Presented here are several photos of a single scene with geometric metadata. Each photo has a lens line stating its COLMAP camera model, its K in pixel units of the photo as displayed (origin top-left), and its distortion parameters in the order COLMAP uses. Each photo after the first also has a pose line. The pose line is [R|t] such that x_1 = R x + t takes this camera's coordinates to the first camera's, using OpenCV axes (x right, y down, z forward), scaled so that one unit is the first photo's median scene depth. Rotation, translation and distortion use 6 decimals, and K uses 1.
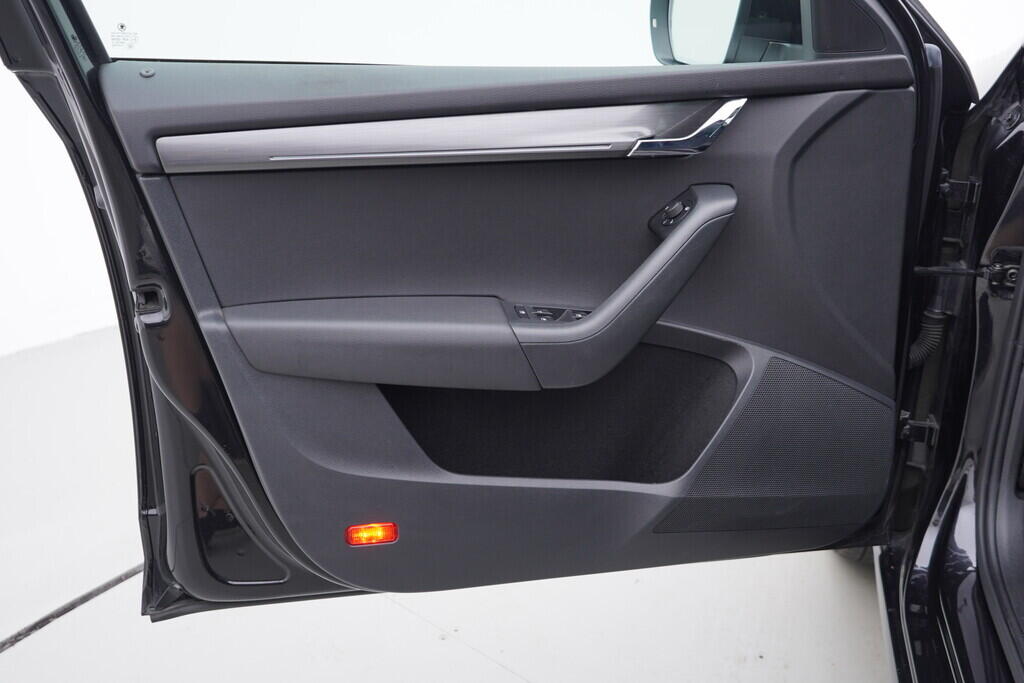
lens RADIAL K [[1054.2, 0, 512.0], [0, 1054.2, 341.5], [0, 0, 1]] dist [-0.003277, 0.032916]
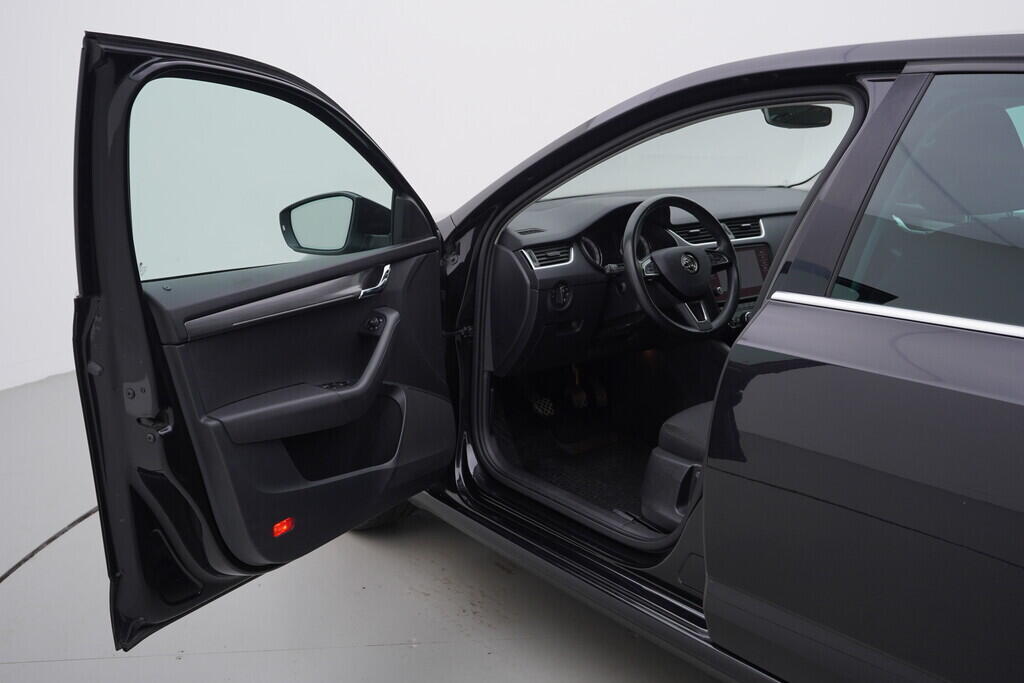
lens RADIAL K [[1054.2, 0, 512.0], [0, 1054.2, 341.5], [0, 0, 1]] dist [-0.003277, 0.032916]
pose [[0.646102, -0.160052, 0.746281, -1.187102], [0.247807, 0.968786, -0.006771, -0.010396], [-0.721903, 0.189308, 0.665596, -0.519779]]
